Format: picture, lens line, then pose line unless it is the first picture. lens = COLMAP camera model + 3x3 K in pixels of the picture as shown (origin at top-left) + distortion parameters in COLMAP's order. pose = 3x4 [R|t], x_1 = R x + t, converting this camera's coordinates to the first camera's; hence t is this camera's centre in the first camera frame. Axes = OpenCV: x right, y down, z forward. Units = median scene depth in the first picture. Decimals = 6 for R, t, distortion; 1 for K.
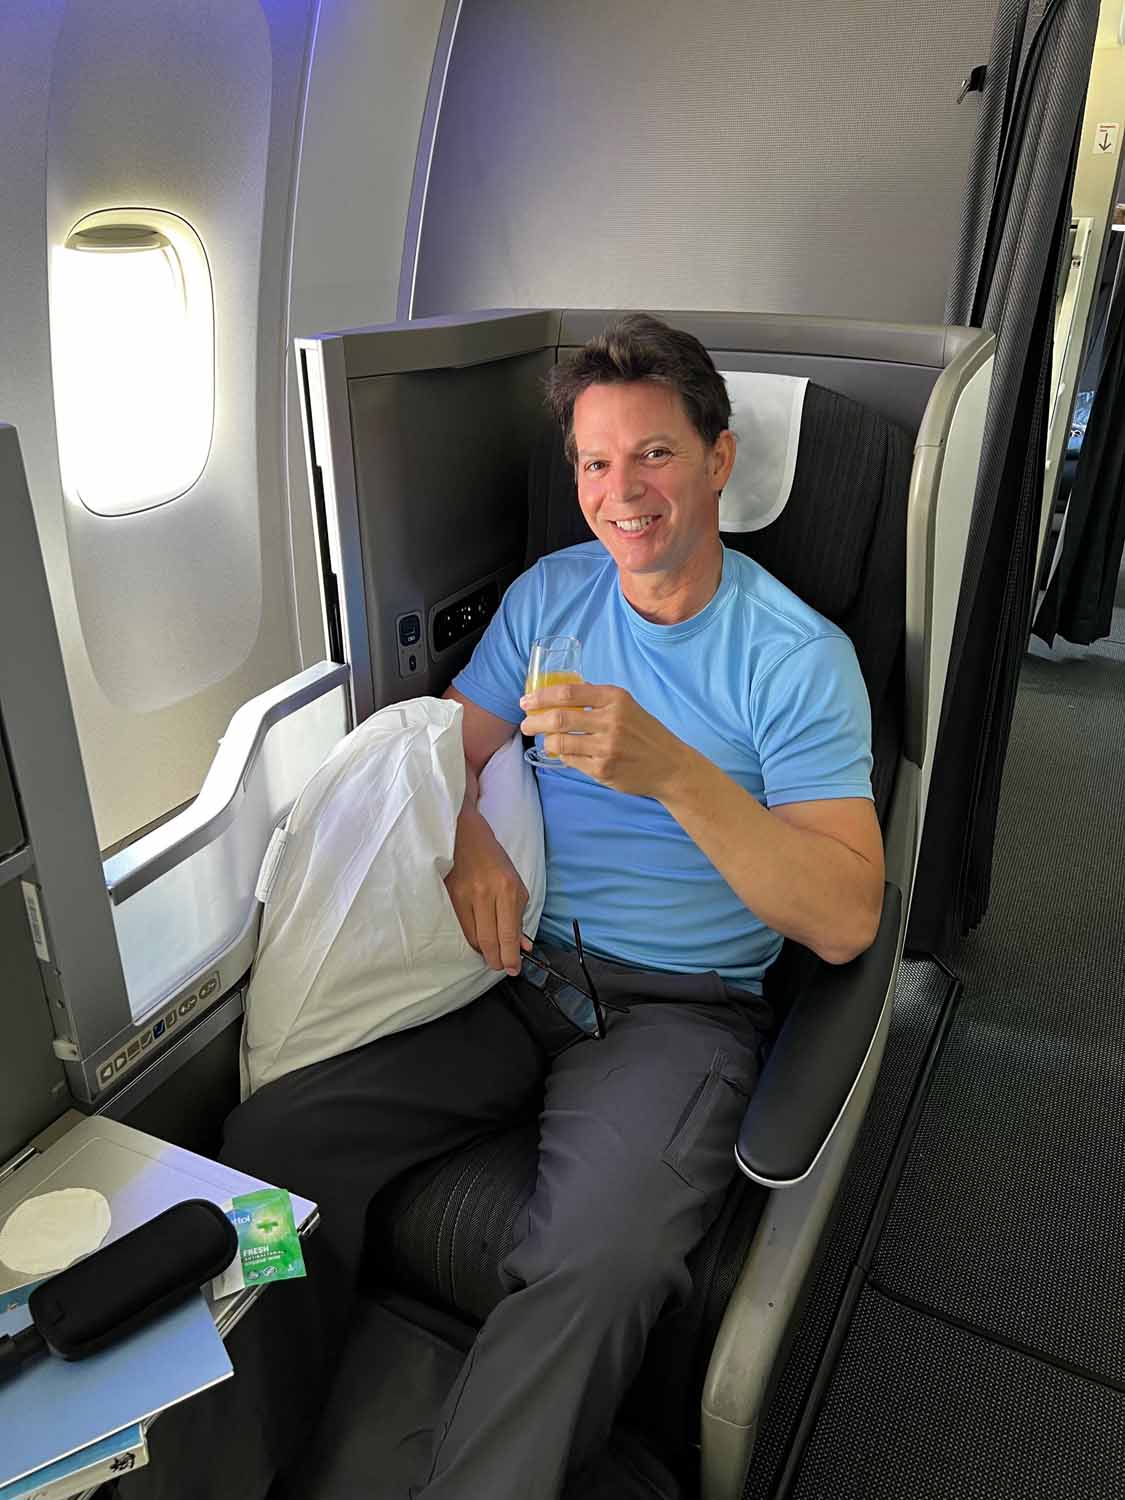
lens RADIAL K [[1104.8, 0, 562.5], [0, 1104.8, 750.0], [0, 0, 1]] dist [0.035135, -0.001833]
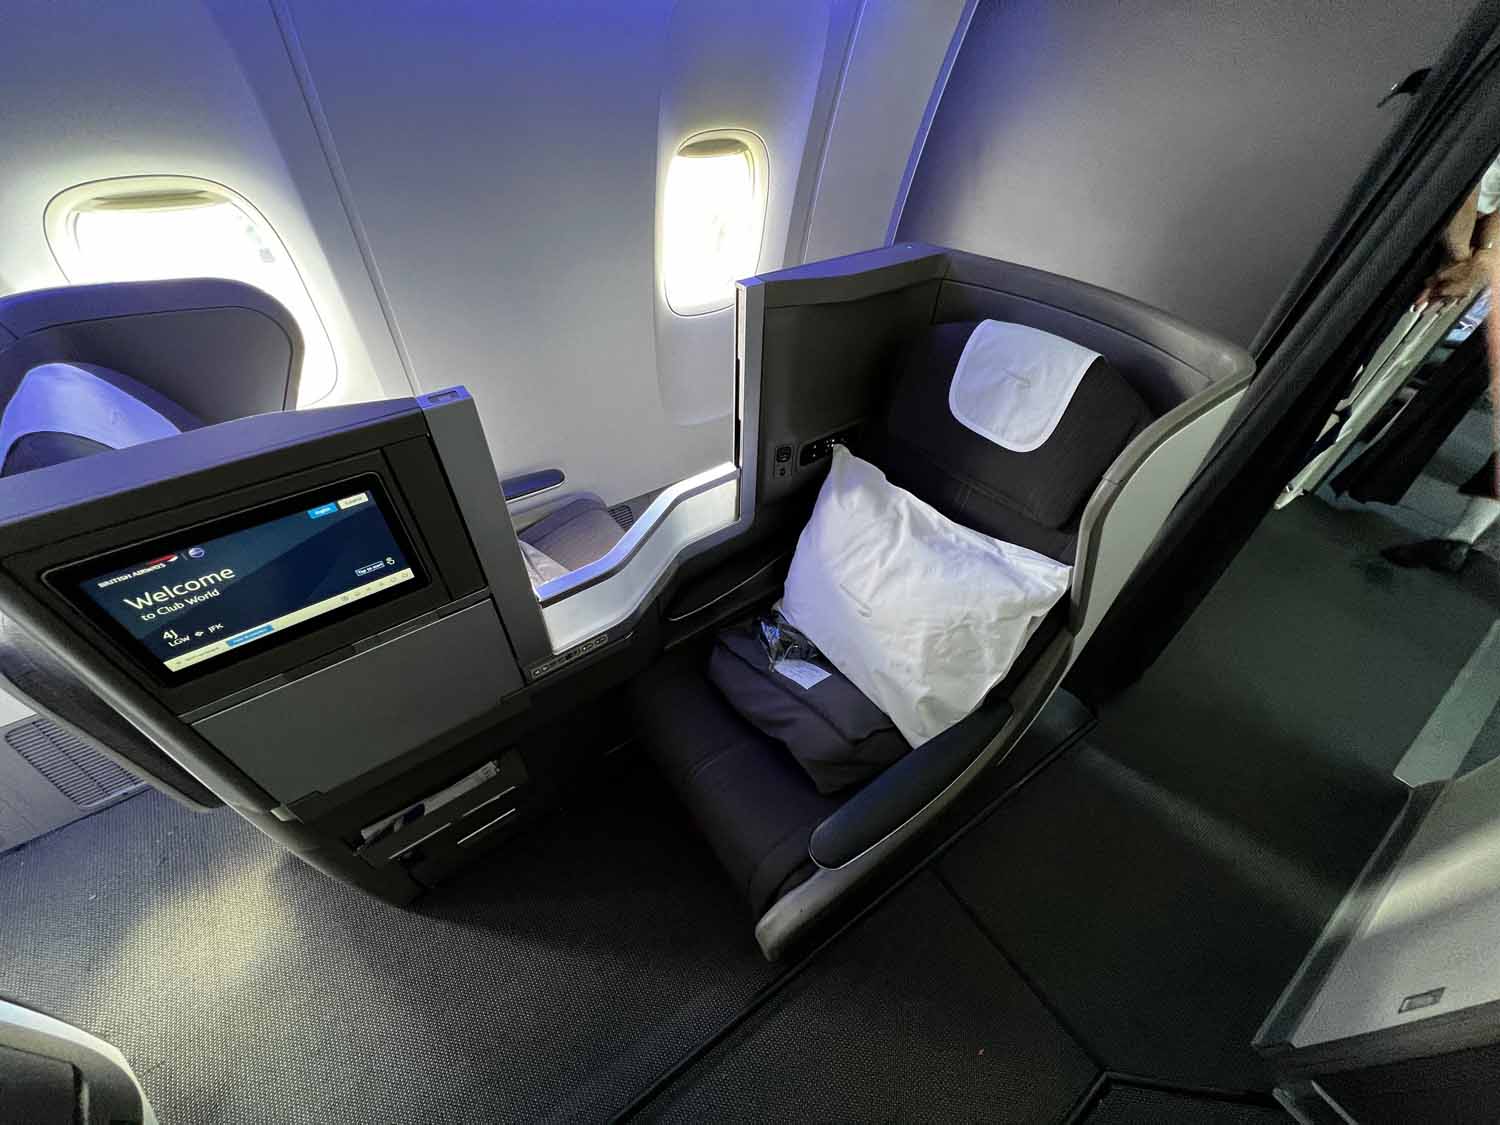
lens RADIAL K [[603.4, 0, 750.0], [0, 603.4, 562.5], [0, 0, 1]] dist [0.000633, 0.000074]
pose [[0.891575, 0.334259, -0.305556, 0.156958], [-0.234058, 0.917713, 0.320967, -0.249110], [0.387699, -0.214649, 0.896446, 0.127902]]
